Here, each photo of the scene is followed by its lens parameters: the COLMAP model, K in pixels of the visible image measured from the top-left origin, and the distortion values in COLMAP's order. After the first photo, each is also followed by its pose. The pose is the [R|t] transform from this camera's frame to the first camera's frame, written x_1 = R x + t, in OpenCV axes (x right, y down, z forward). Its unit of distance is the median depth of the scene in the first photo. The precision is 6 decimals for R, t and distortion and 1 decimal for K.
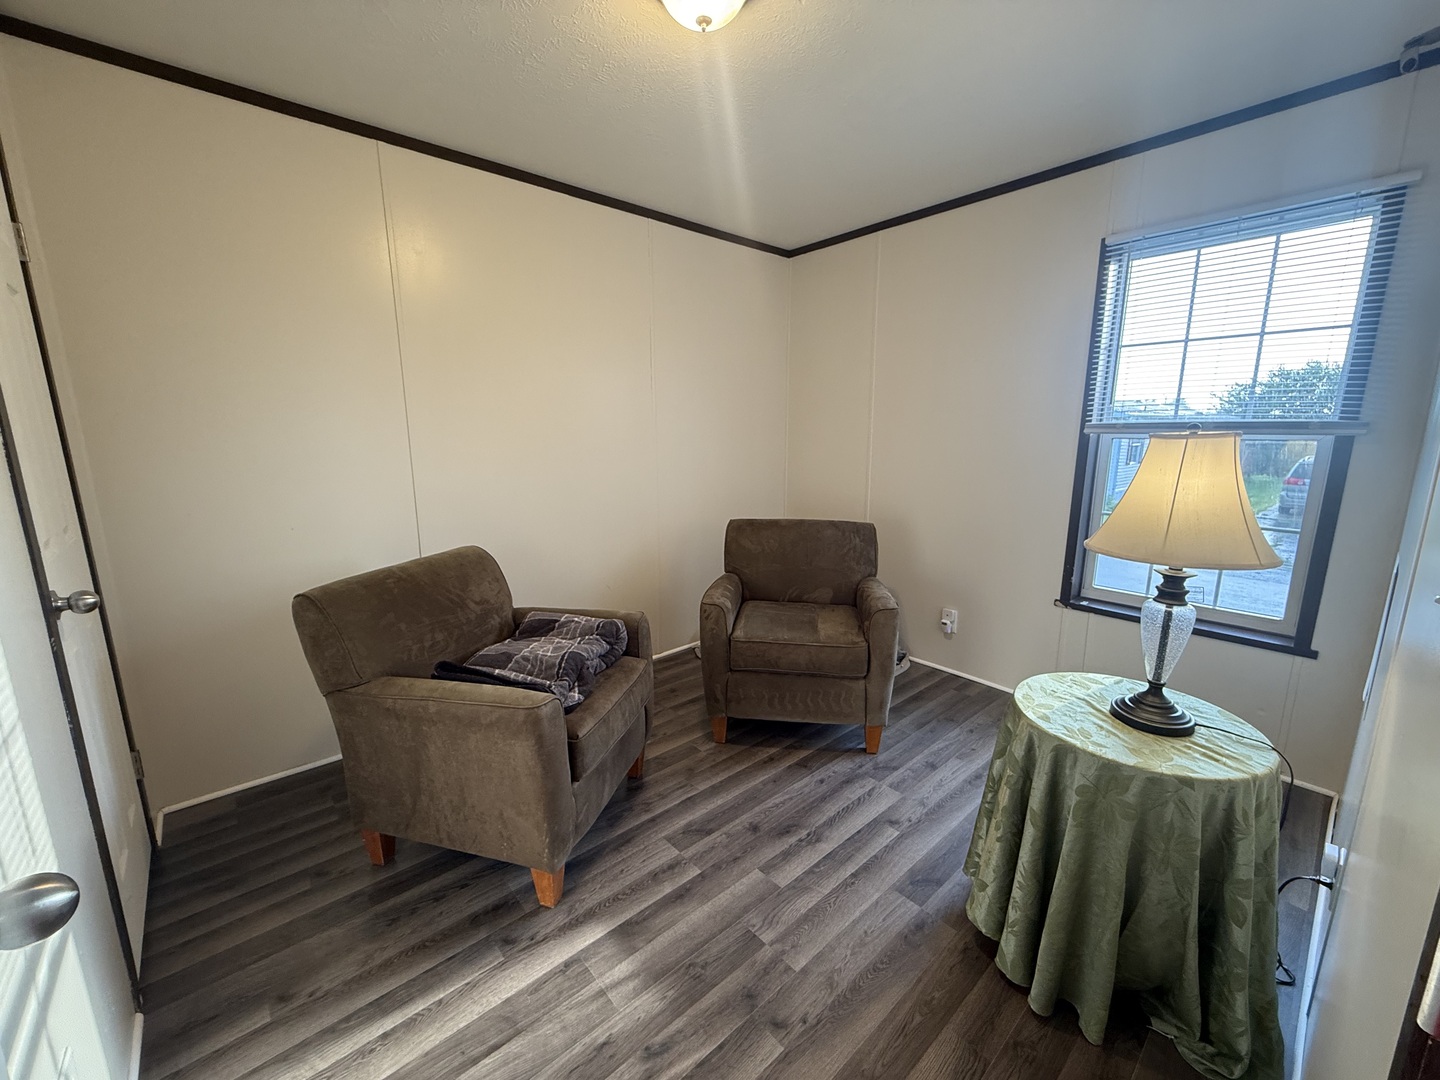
lens RADIAL K [[575.1, 0, 721.5], [0, 575.1, 540.4], [0, 0, 1]] dist [-0.003805, 0.000668]
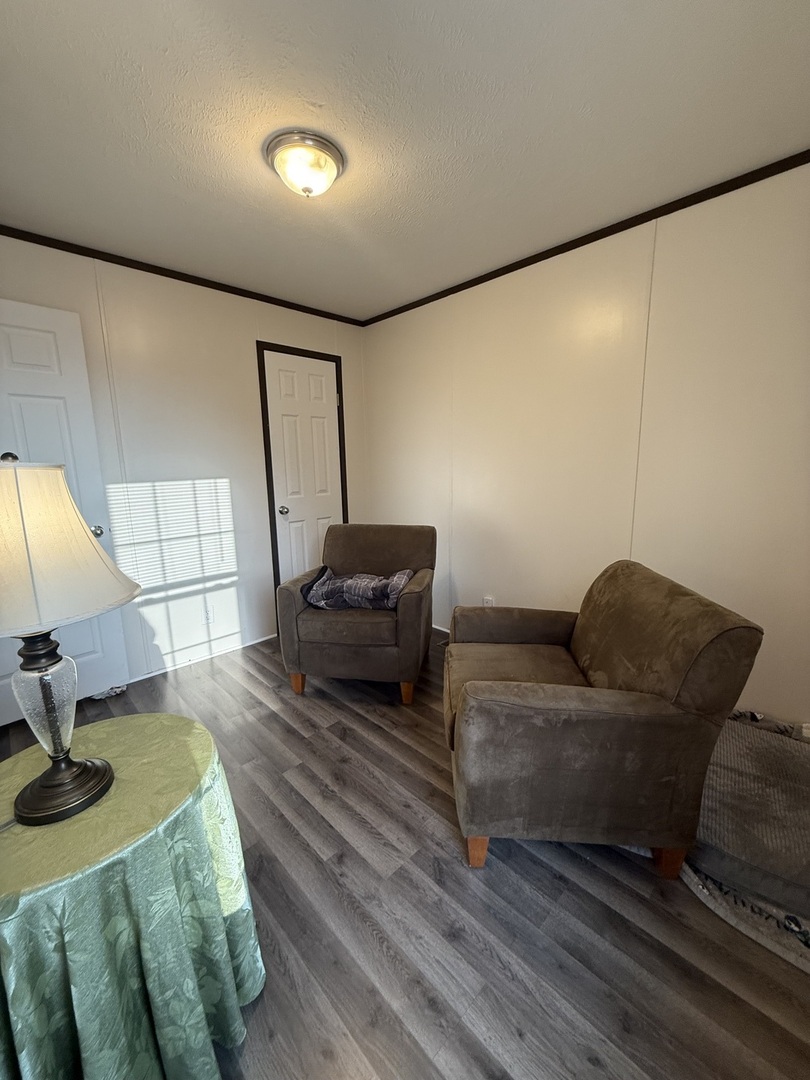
lens RADIAL K [[431.4, 0, 404.2], [0, 431.4, 538.1], [0, 0, 1]] dist [-0.003805, 0.000668]
pose [[0.046948, 0.172206, -0.983942, 1.112520], [-0.180198, 0.970327, 0.161226, -0.202876], [0.982509, 0.169735, 0.076586, 1.153037]]
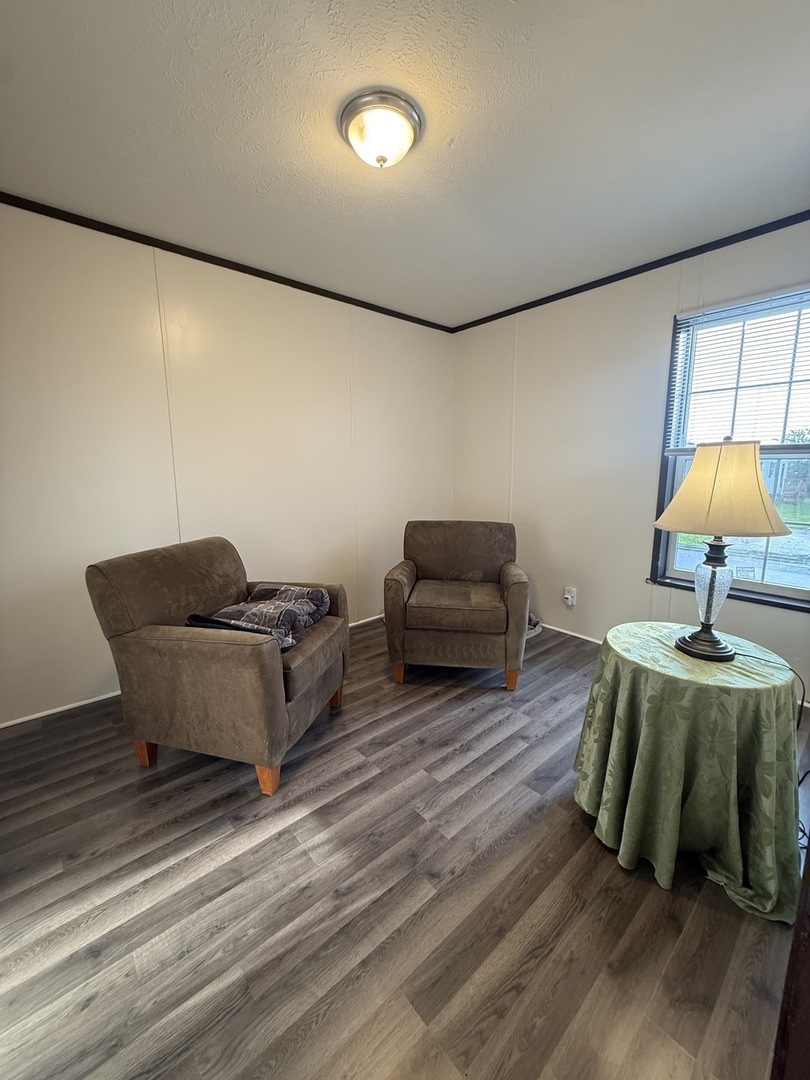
lens RADIAL K [[431.4, 0, 407.7], [0, 431.4, 537.2], [0, 0, 1]] dist [-0.003805, 0.000668]
pose [[0.999989, -0.000789, -0.004619, 0.034690], [0.000655, 0.999579, -0.029019, 0.056761], [0.004640, 0.029016, 0.999568, -0.037496]]
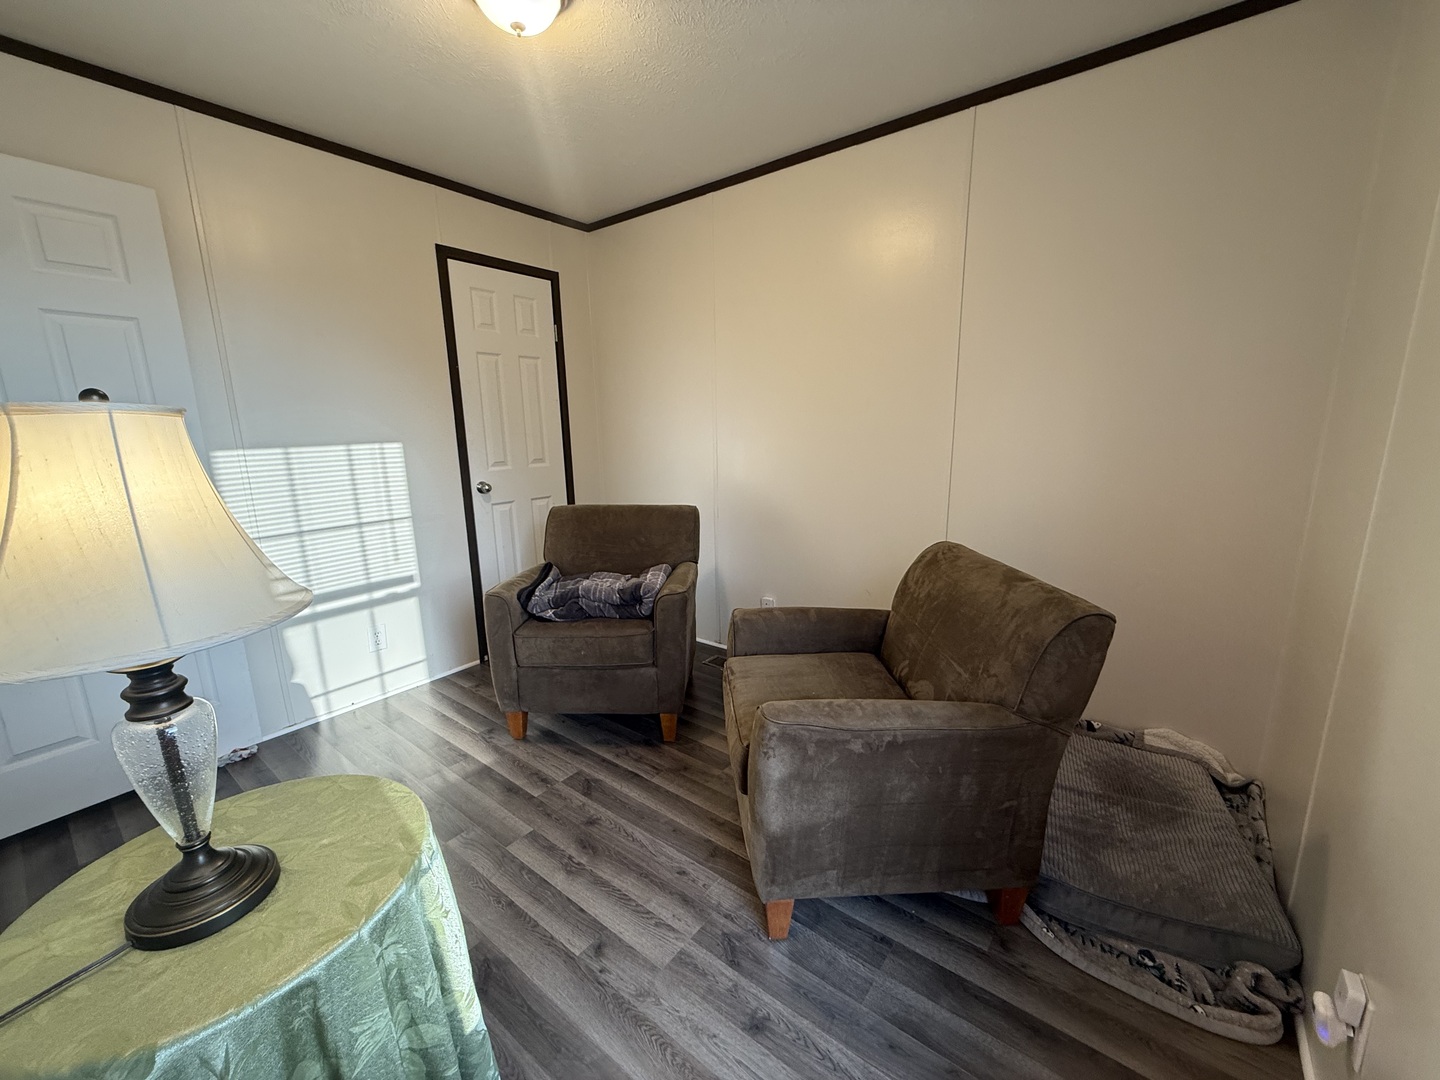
lens RADIAL K [[575.1, 0, 718.0], [0, 575.1, 543.0], [0, 0, 1]] dist [-0.003805, 0.000668]
pose [[0.183252, 0.197856, -0.962949, 1.106076], [-0.178535, 0.969946, 0.165318, -0.180322], [0.966718, 0.141625, 0.213069, 1.105638]]
